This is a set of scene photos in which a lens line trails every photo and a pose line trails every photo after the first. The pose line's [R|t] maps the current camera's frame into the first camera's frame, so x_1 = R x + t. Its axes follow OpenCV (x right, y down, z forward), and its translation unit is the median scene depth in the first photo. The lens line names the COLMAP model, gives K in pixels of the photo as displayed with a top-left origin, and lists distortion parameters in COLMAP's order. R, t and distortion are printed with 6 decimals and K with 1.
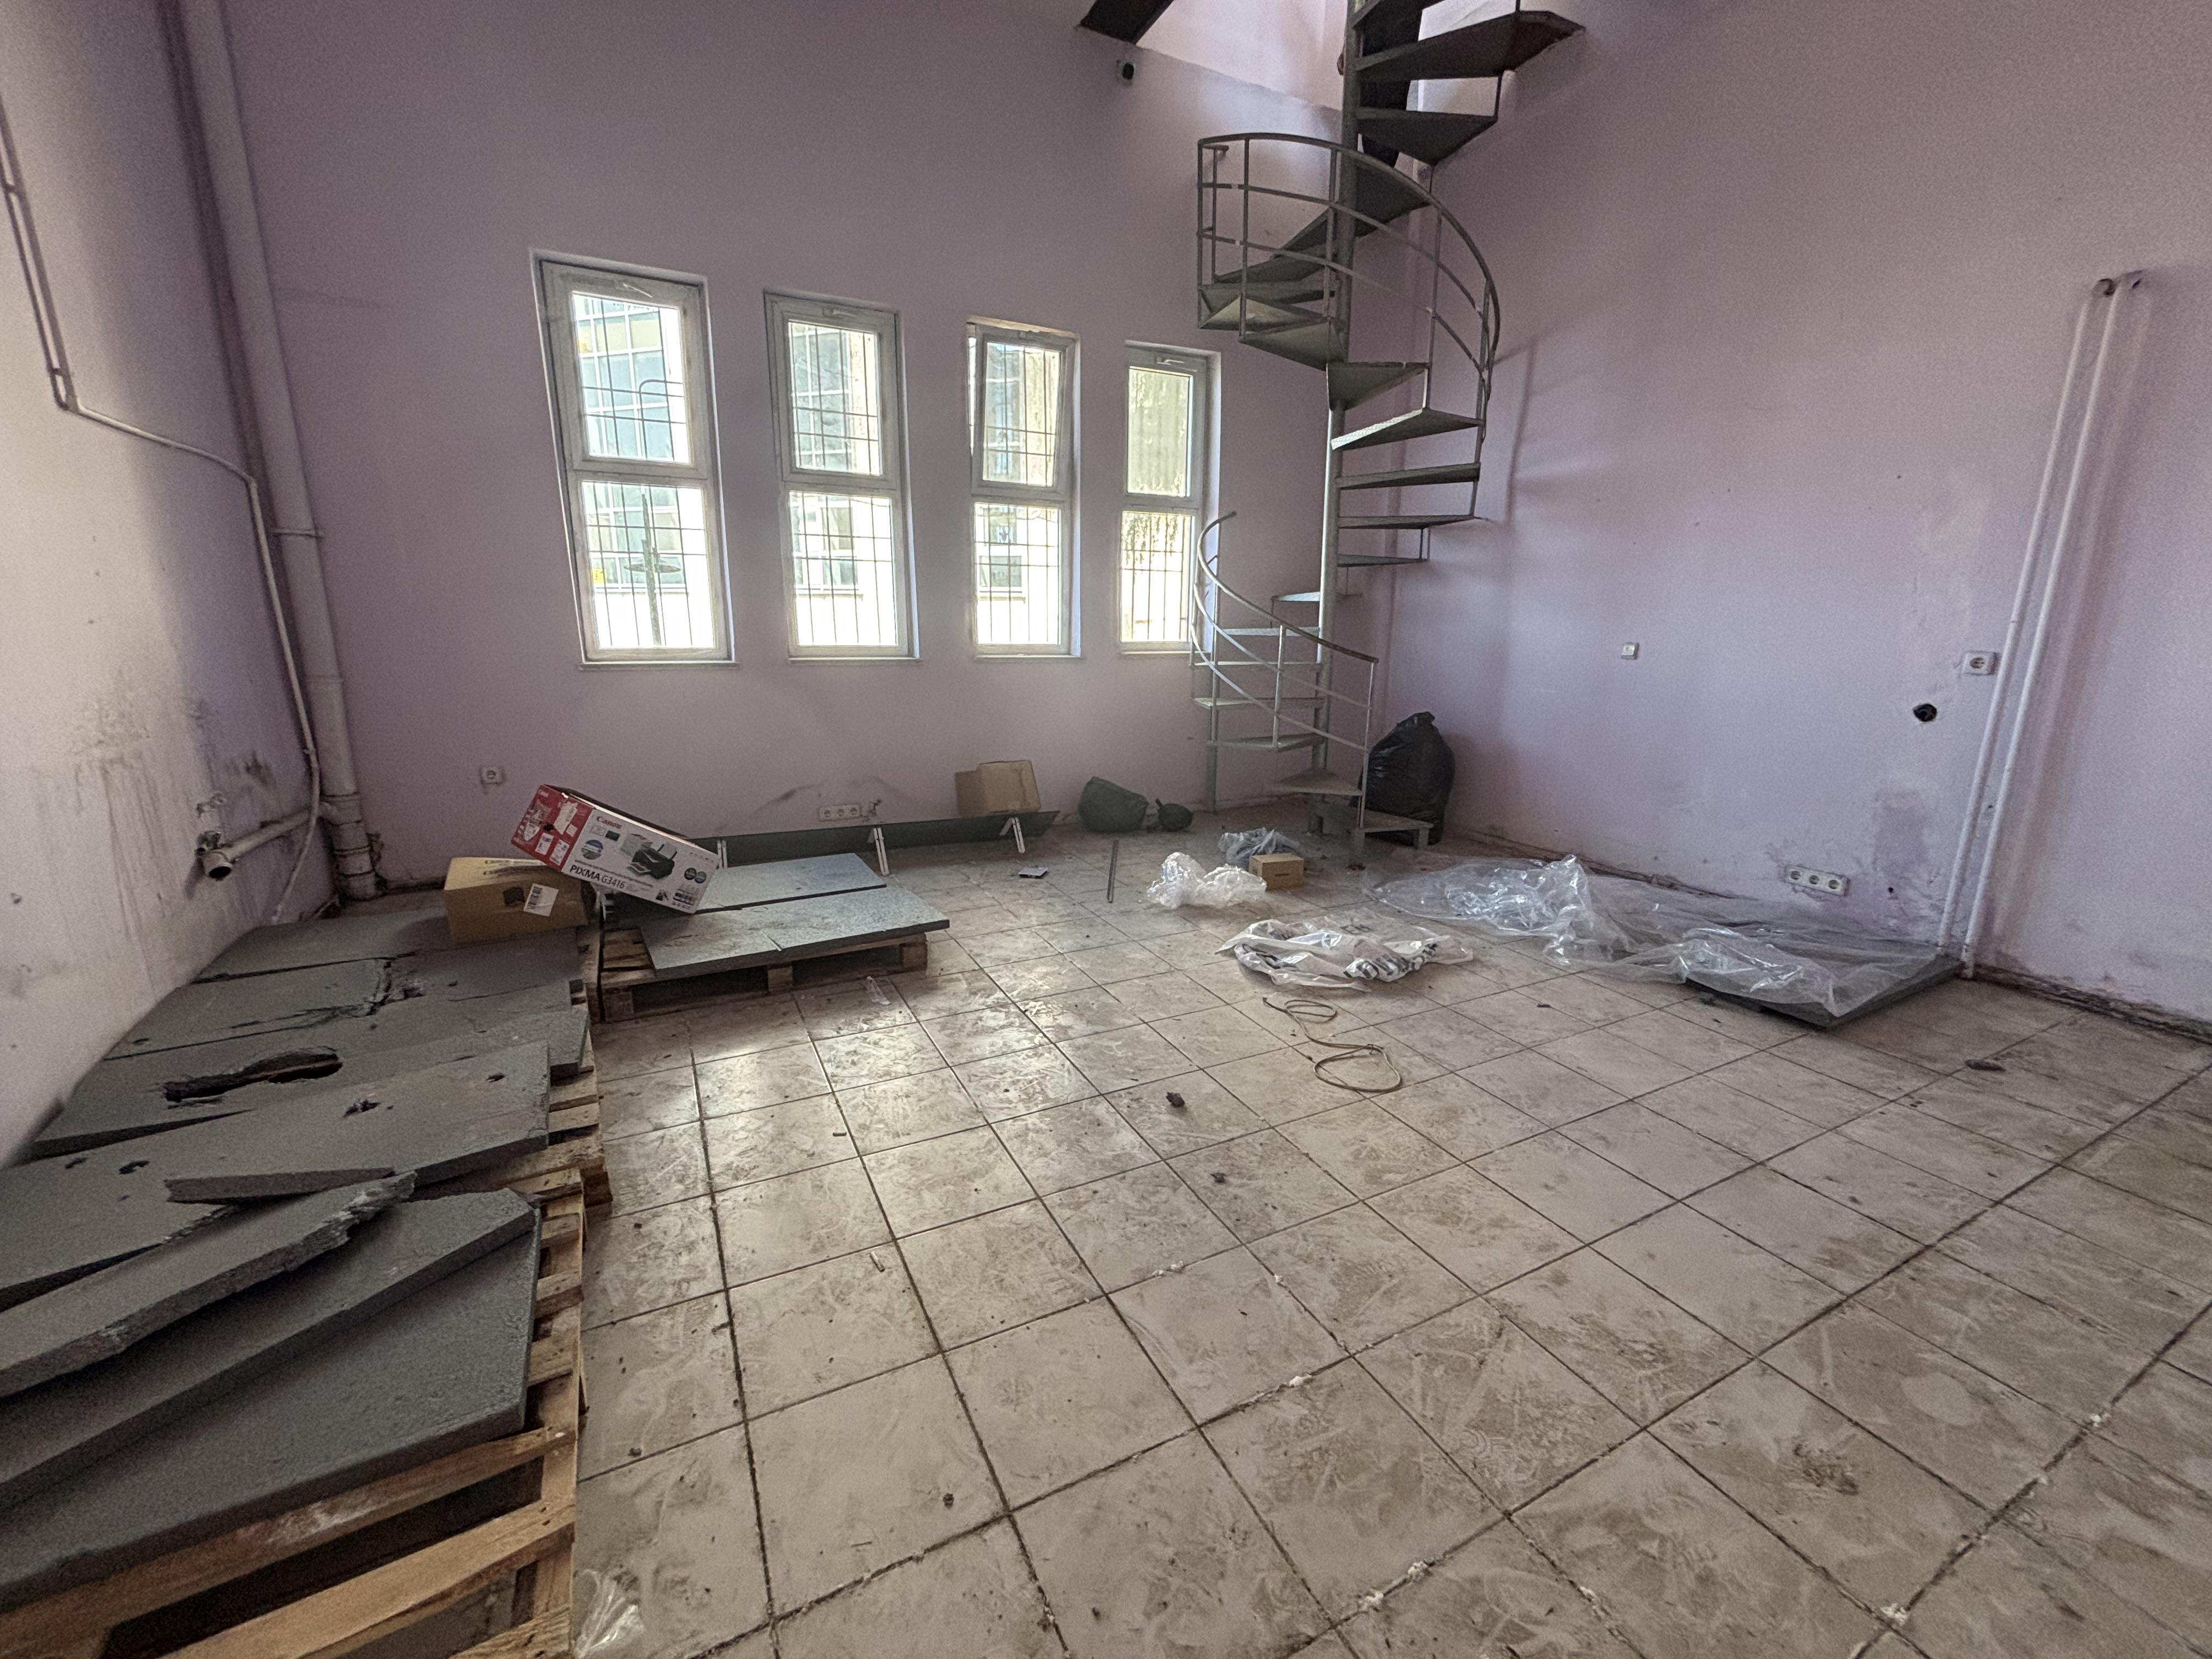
lens RADIAL K [[903.2, 0, 1102.5], [0, 903.2, 822.5], [0, 0, 1]] dist [-0.000985, 0.000259]
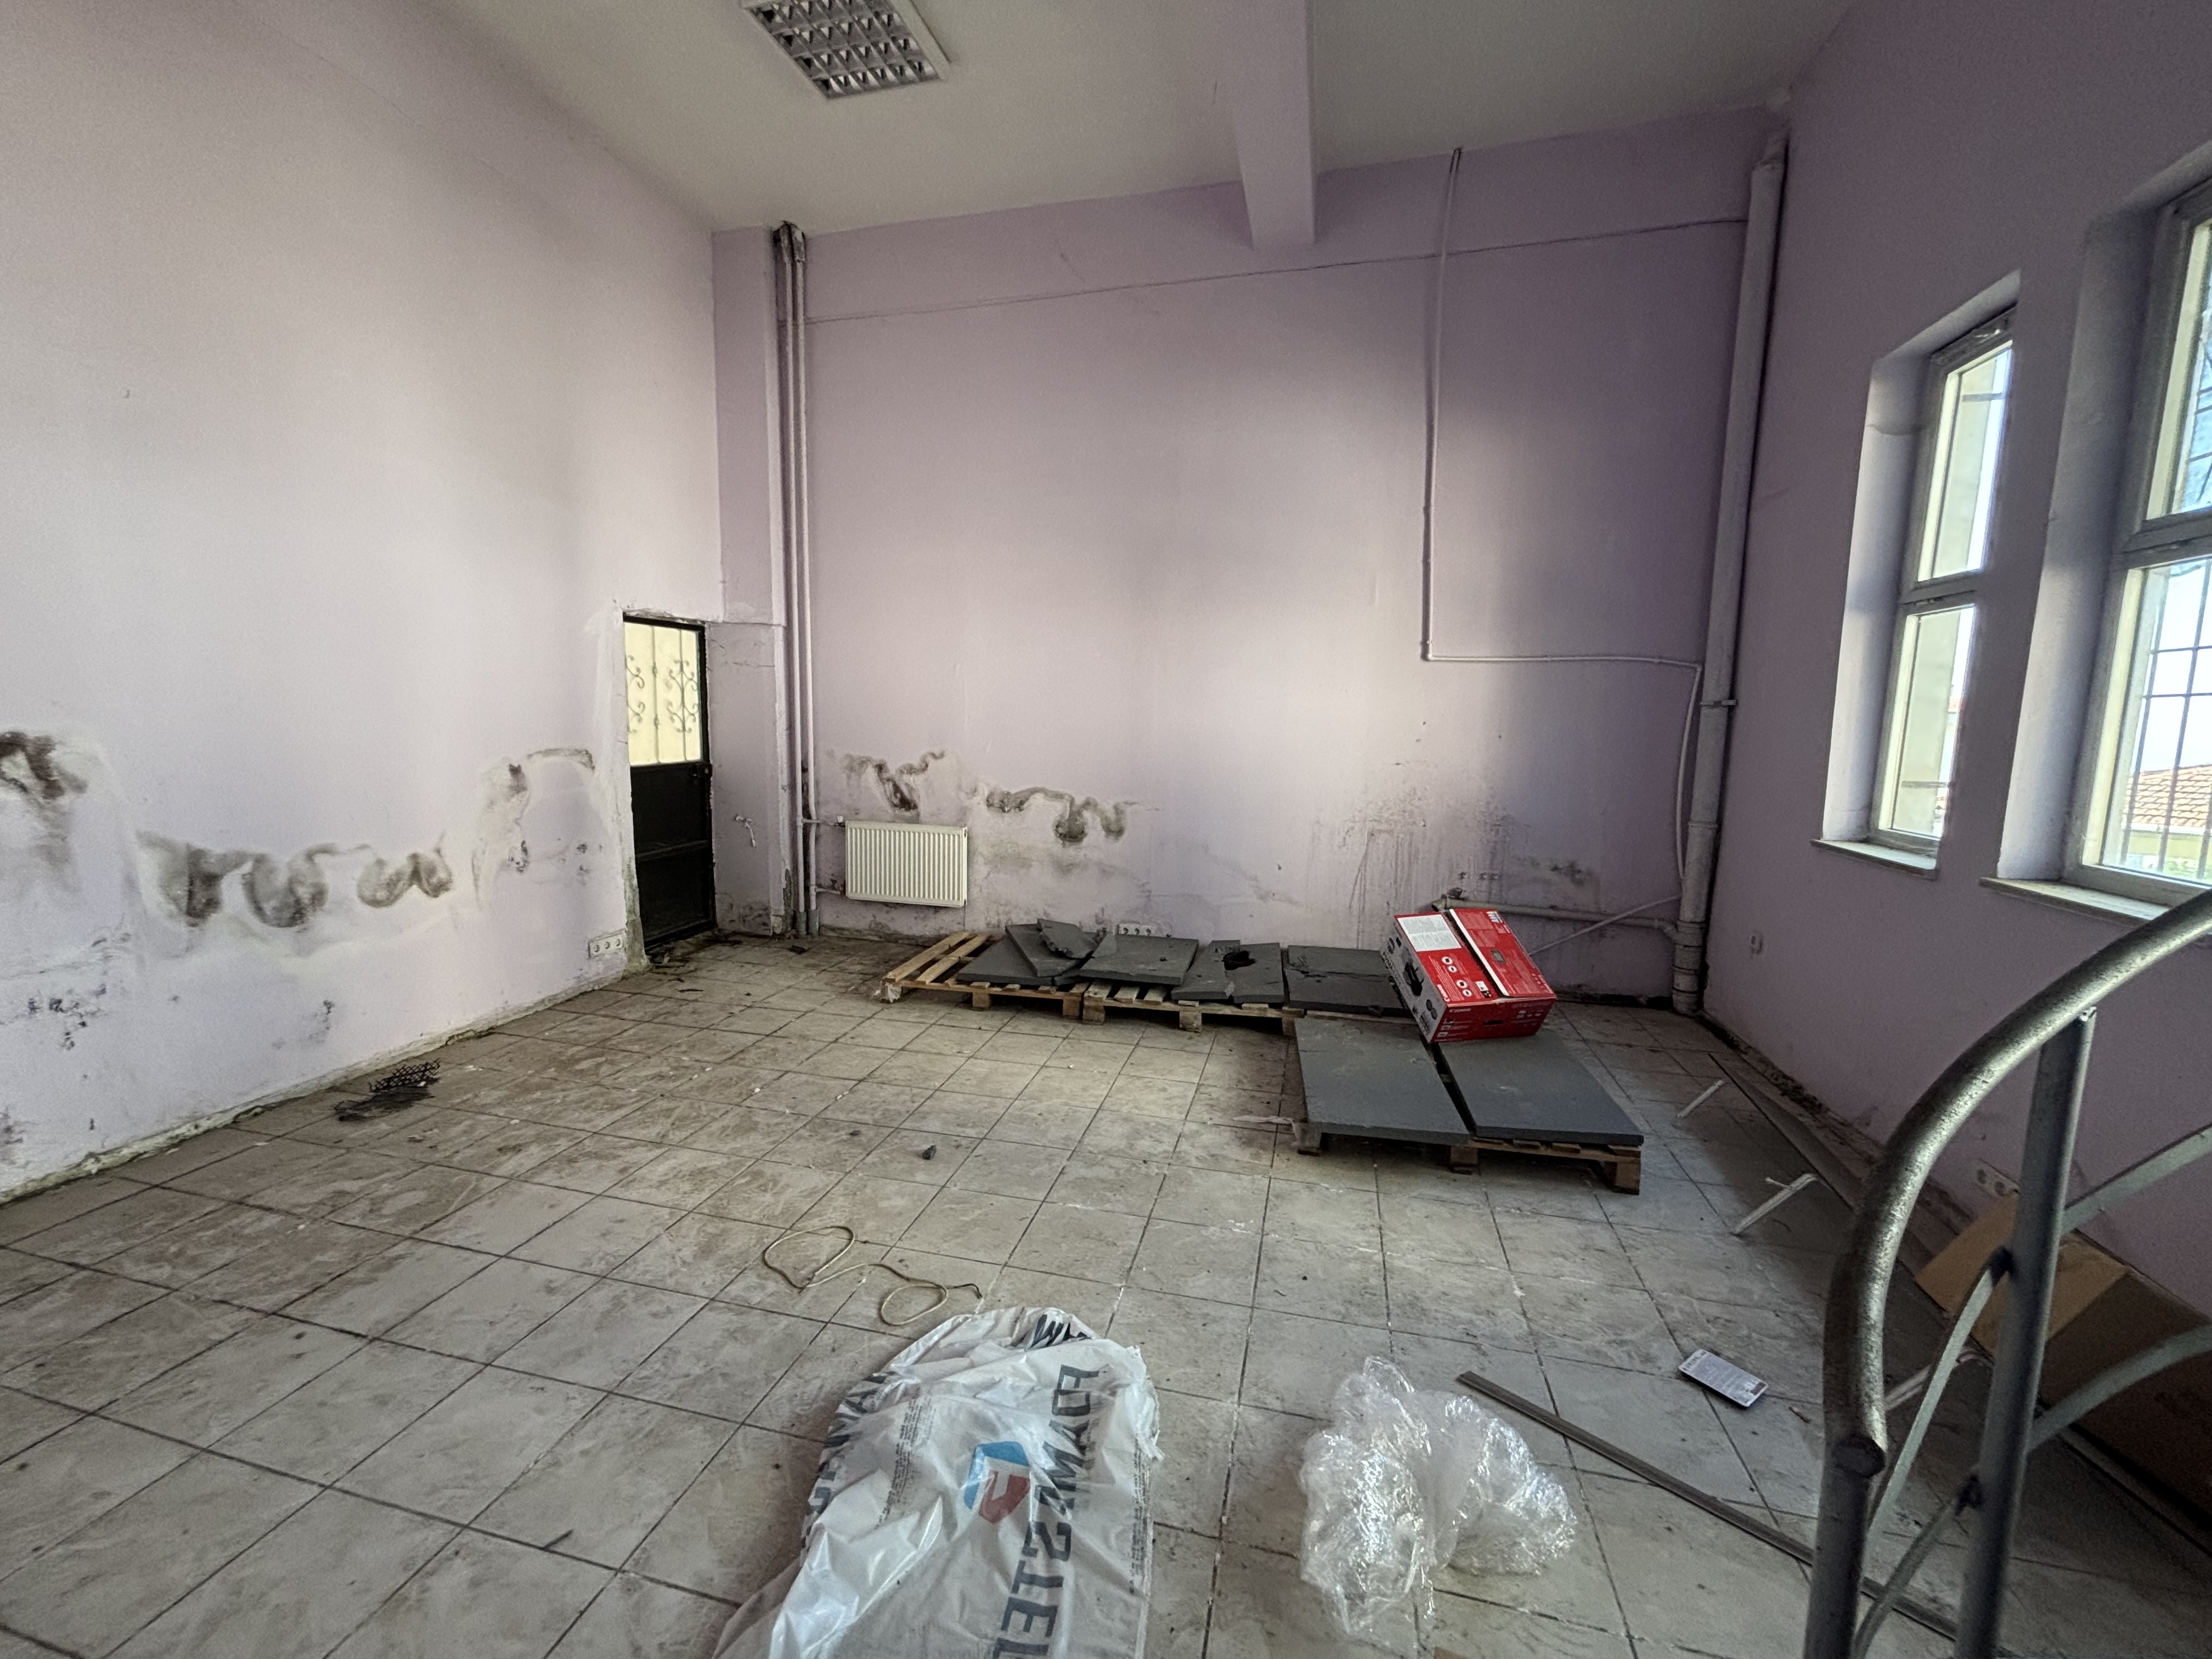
lens RADIAL K [[890.4, 0, 1107.6], [0, 890.4, 826.2], [0, 0, 1]] dist [-0.005229, 0.000224]
pose [[-0.662613, 0.067471, -0.745916, 0.859961], [-0.191822, 0.947427, 0.256098, -0.511610], [0.723980, 0.312778, -0.614835, 1.925084]]
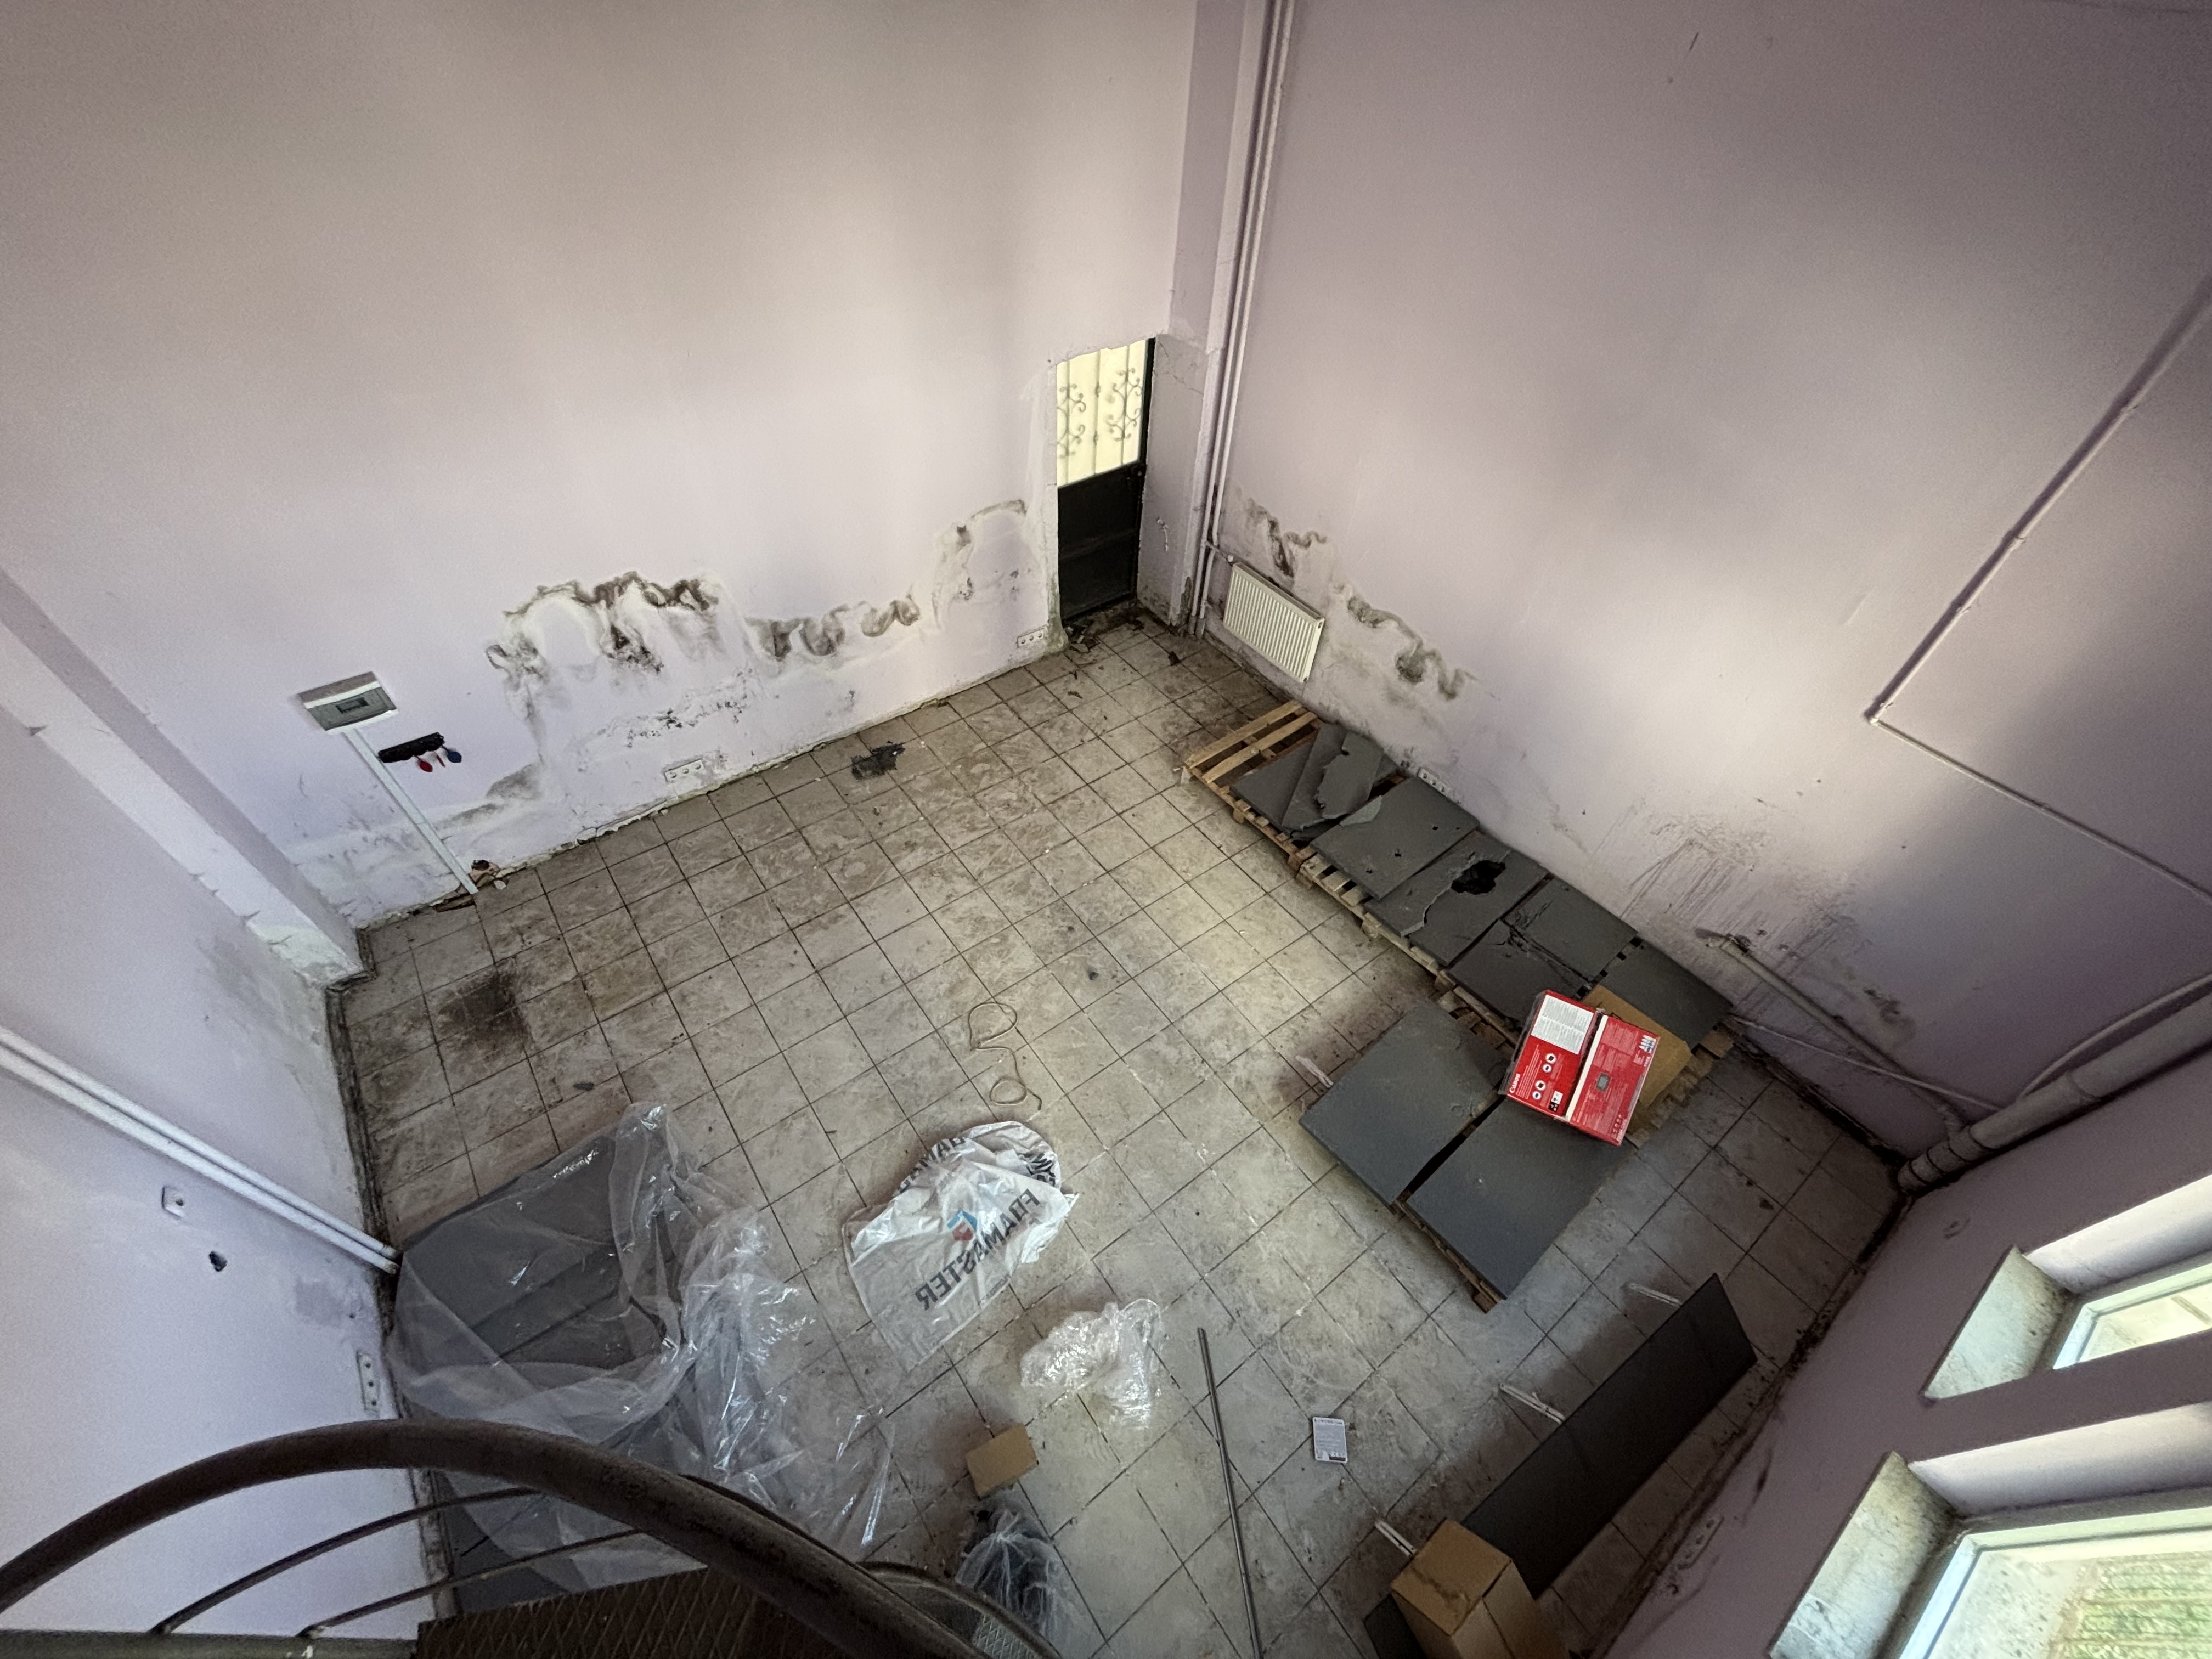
lens RADIAL K [[890.4, 0, 1107.6], [0, 890.4, 826.2], [0, 0, 1]] dist [-0.005229, 0.000224]
pose [[-0.985596, 0.085509, -0.145904, 0.326416], [-0.085434, 0.492811, 0.865932, -1.620166], [0.145949, 0.865925, -0.478407, 1.765864]]
